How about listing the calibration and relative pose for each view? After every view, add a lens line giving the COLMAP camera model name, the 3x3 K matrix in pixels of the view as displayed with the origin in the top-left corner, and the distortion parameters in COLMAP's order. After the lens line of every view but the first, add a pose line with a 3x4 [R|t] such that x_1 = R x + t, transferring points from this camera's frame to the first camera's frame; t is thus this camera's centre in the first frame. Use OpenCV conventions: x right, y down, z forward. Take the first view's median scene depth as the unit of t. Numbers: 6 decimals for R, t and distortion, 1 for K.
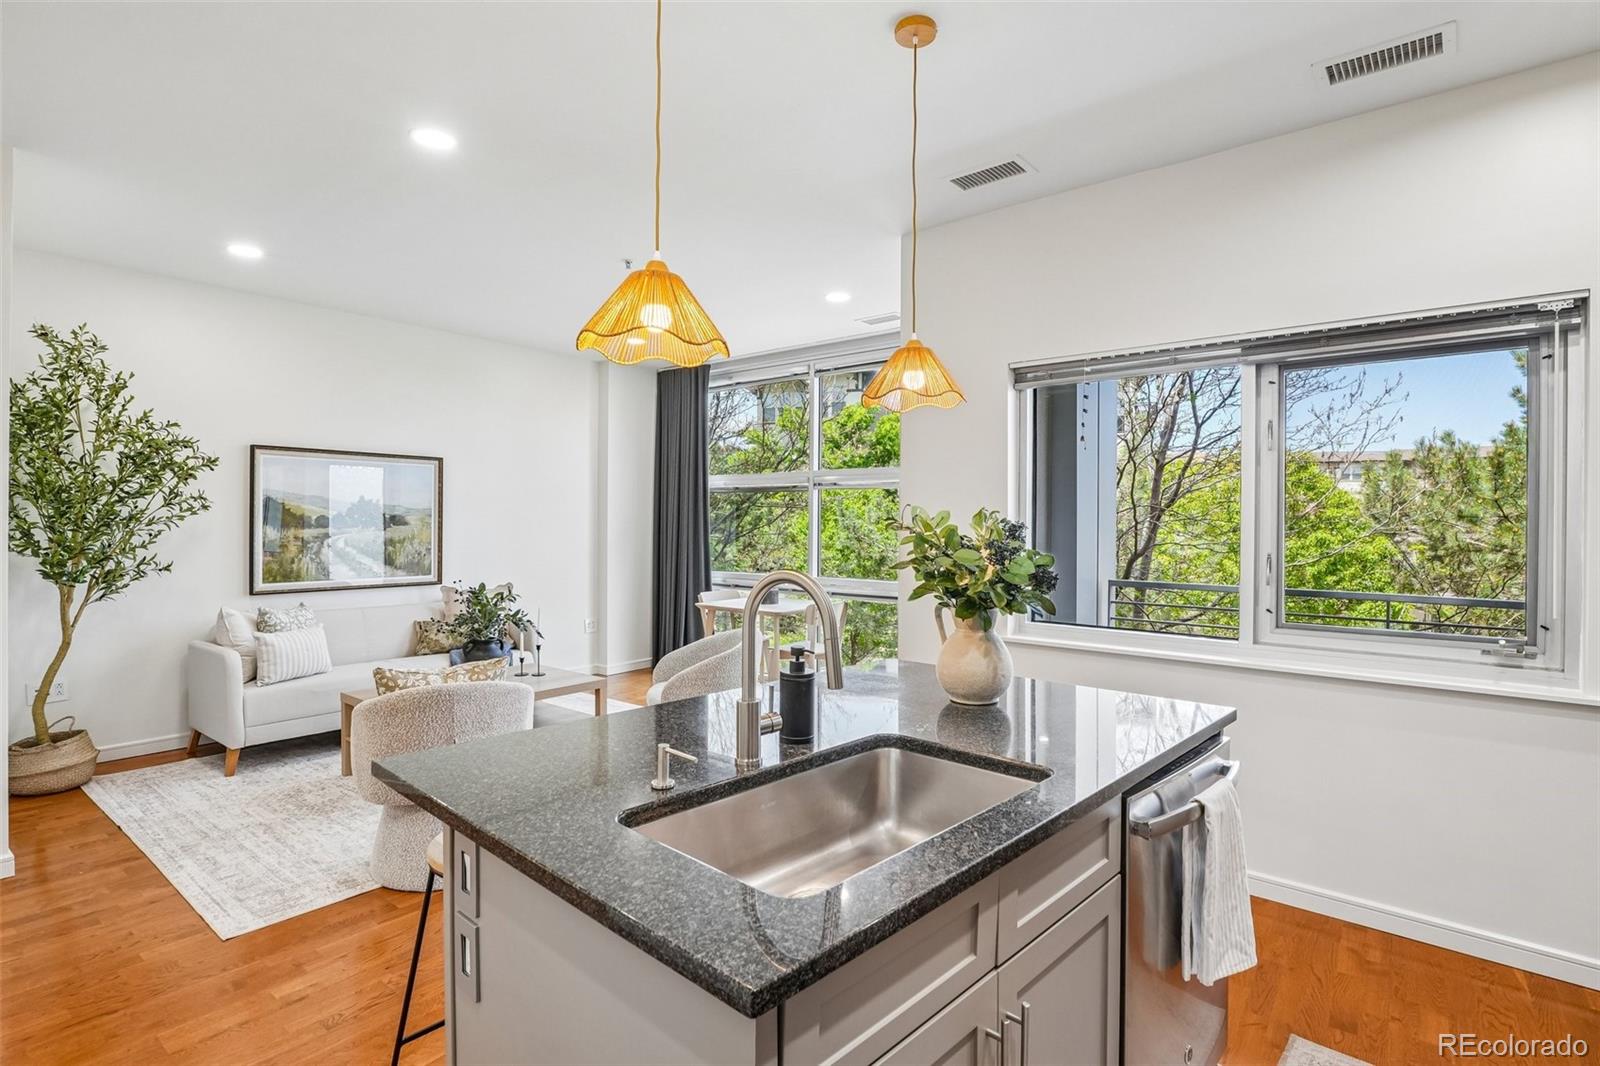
lens RADIAL K [[797.5, 0, 796.6], [0, 797.5, 526.1], [0, 0, 1]] dist [-0.031417, 0.007381]
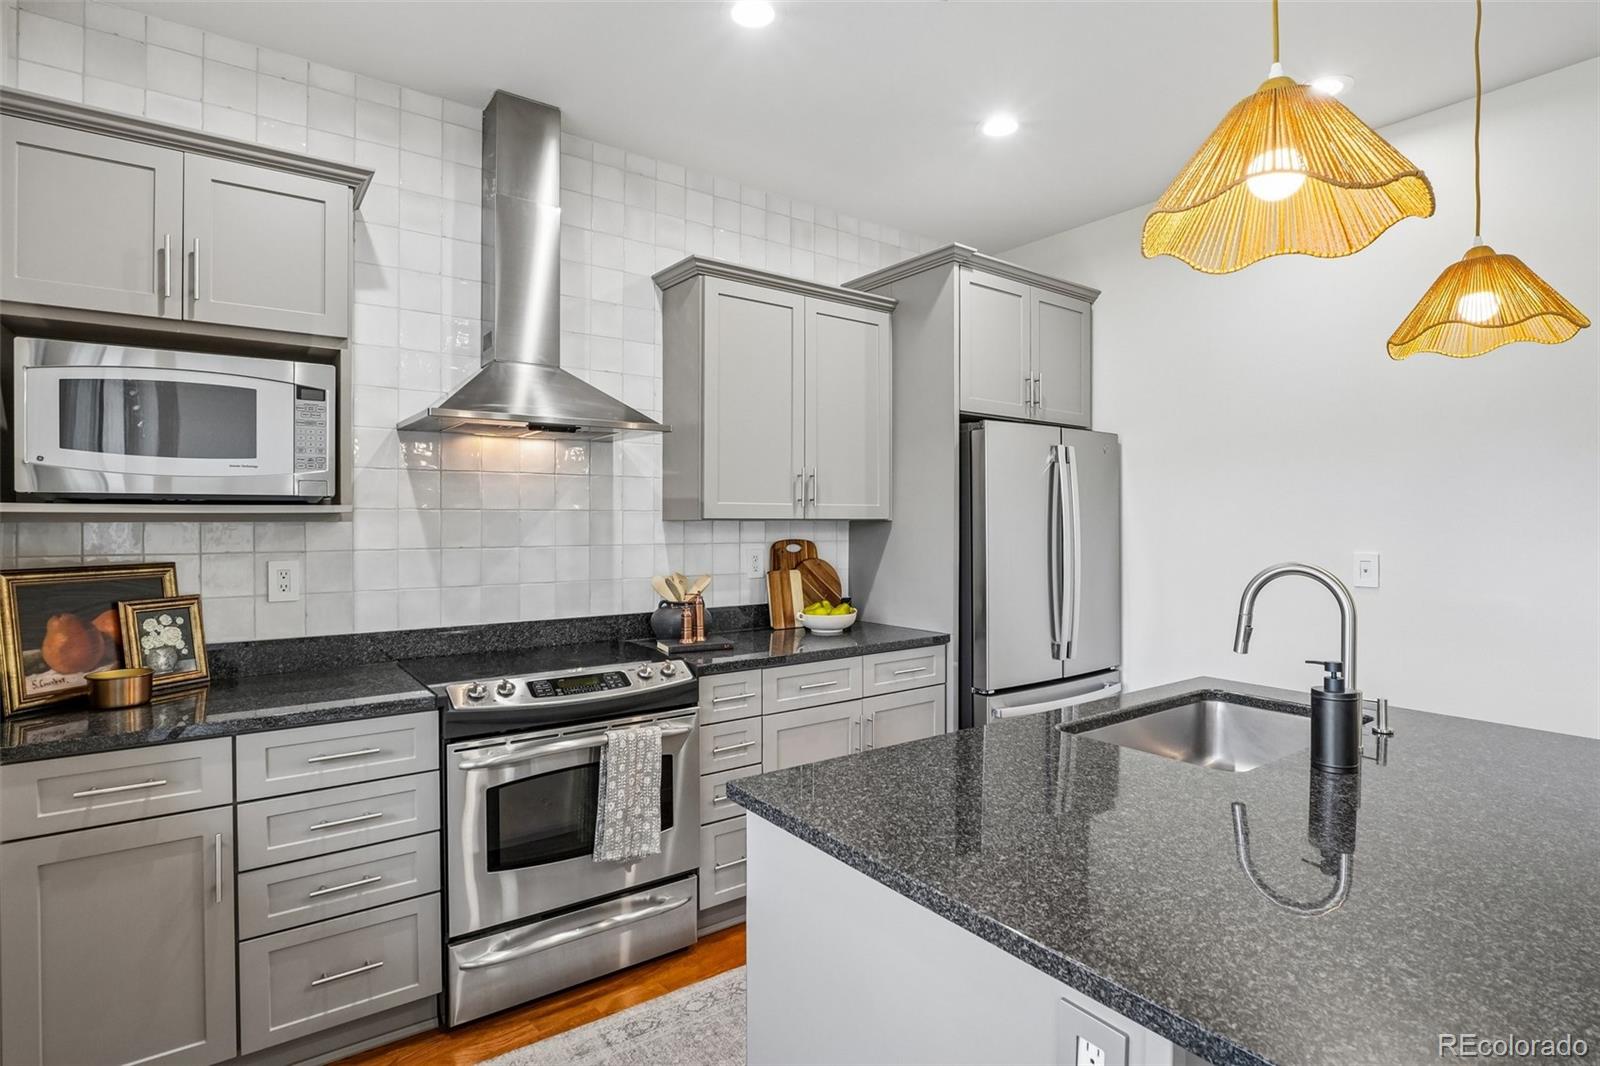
lens RADIAL K [[797.5, 0, 801.3], [0, 797.5, 521.5], [0, 0, 1]] dist [-0.031417, 0.007381]
pose [[-0.984712, -0.006748, 0.174061, 0.140492], [-0.005549, 0.999957, 0.007372, -0.001891], [-0.174103, 0.006294, -0.984707, 0.648868]]
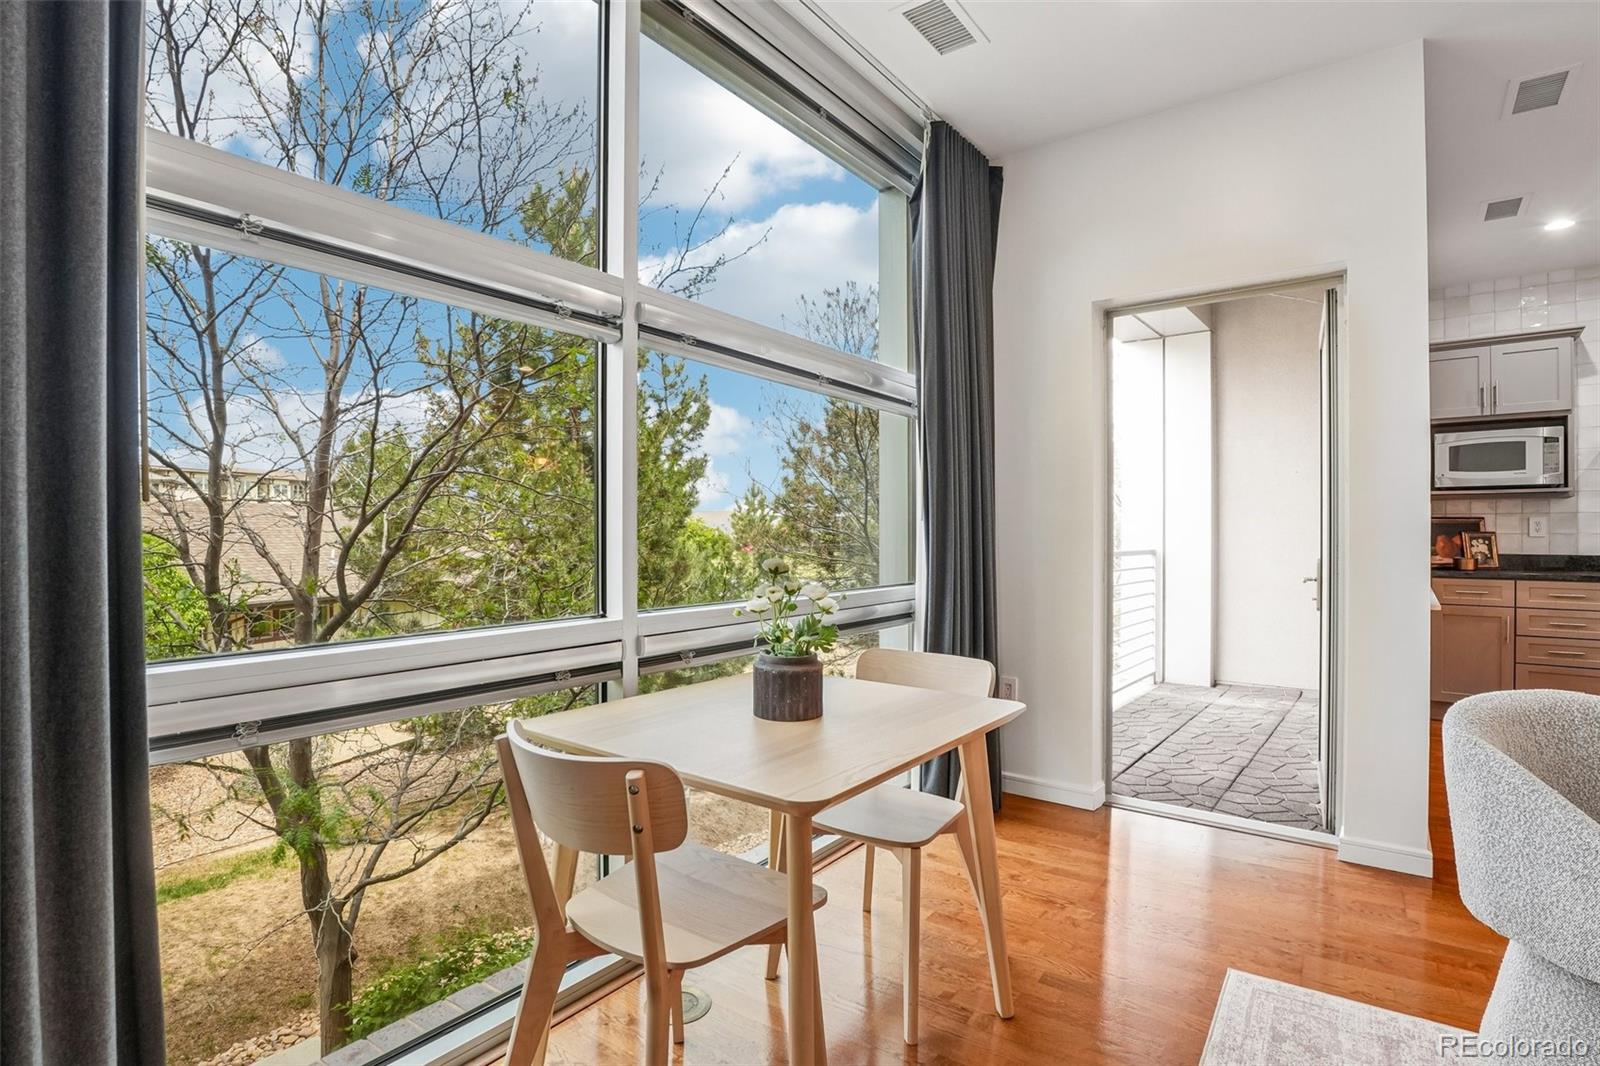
lens RADIAL K [[797.5, 0, 803.5], [0, 797.5, 537.7], [0, 0, 1]] dist [-0.031417, 0.007381]
pose [[-0.064764, -0.008895, 0.997861, -0.385943], [0.004265, 0.999949, 0.009191, 0.039182], [-0.997891, 0.004852, -0.064723, 1.217449]]
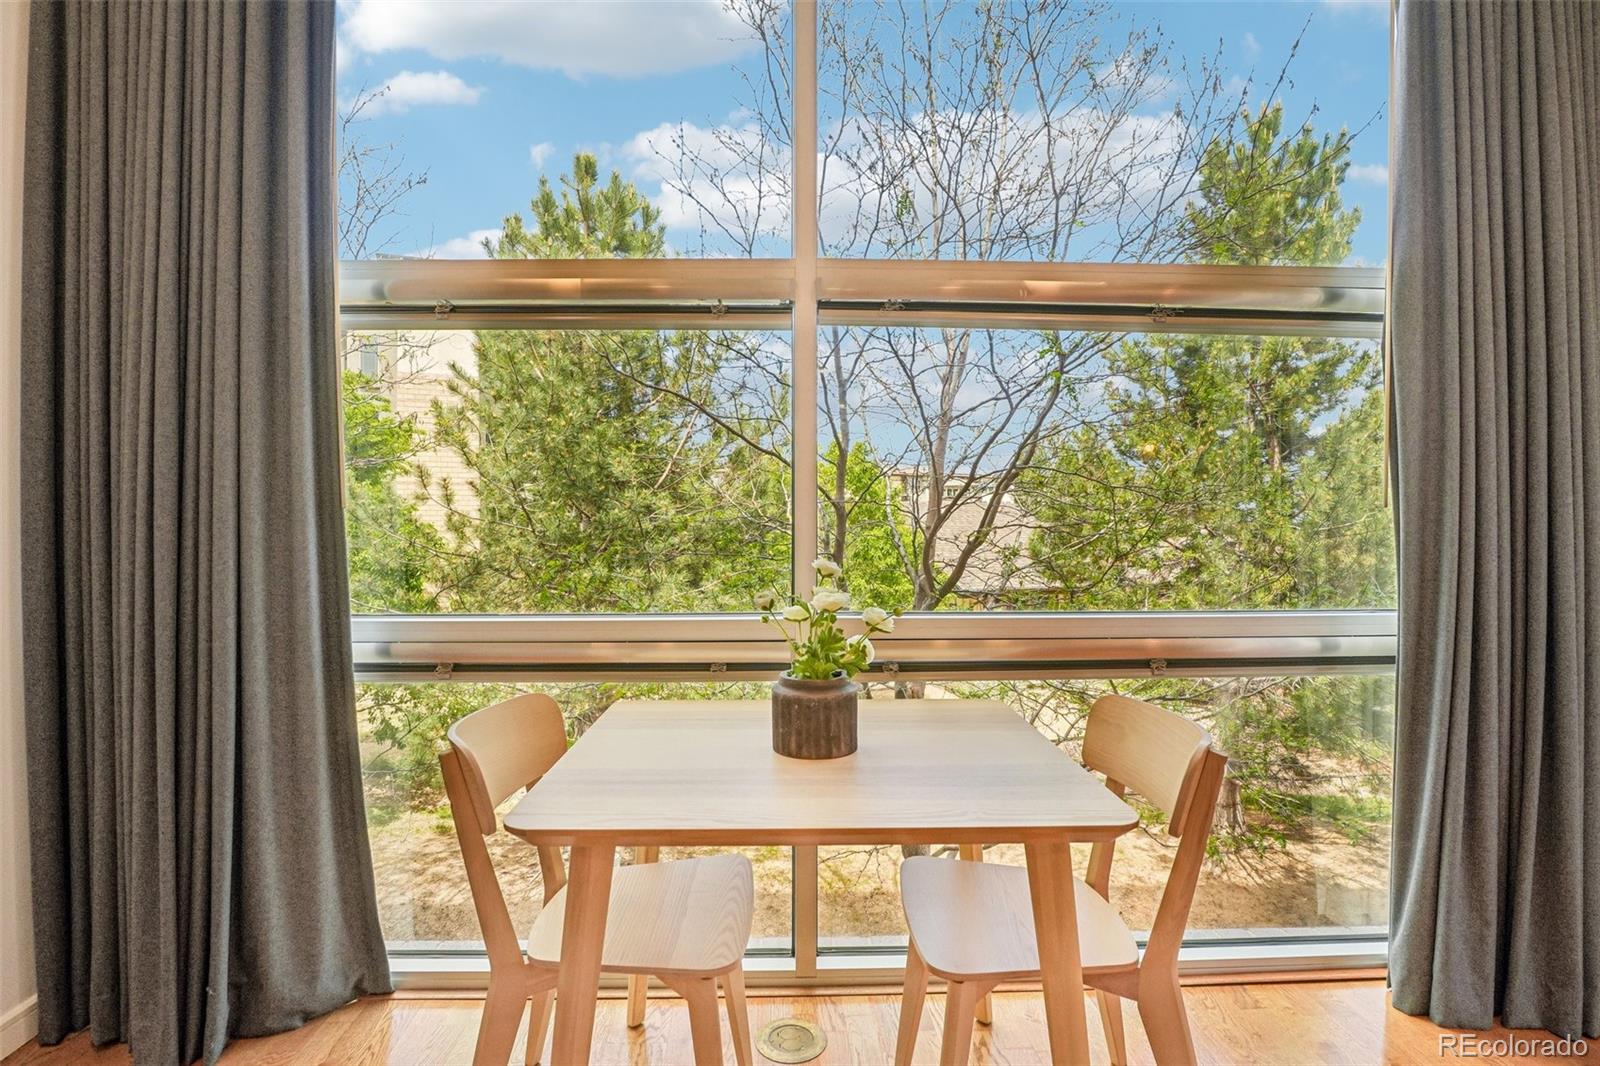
lens RADIAL K [[797.5, 0, 805.0], [0, 797.5, 540.1], [0, 0, 1]] dist [-0.031417, 0.007381]
pose [[0.743341, -0.014339, 0.668759, -0.229820], [0.008539, 0.999892, 0.011948, 0.041877], [-0.668858, -0.003171, 0.743383, 0.998899]]
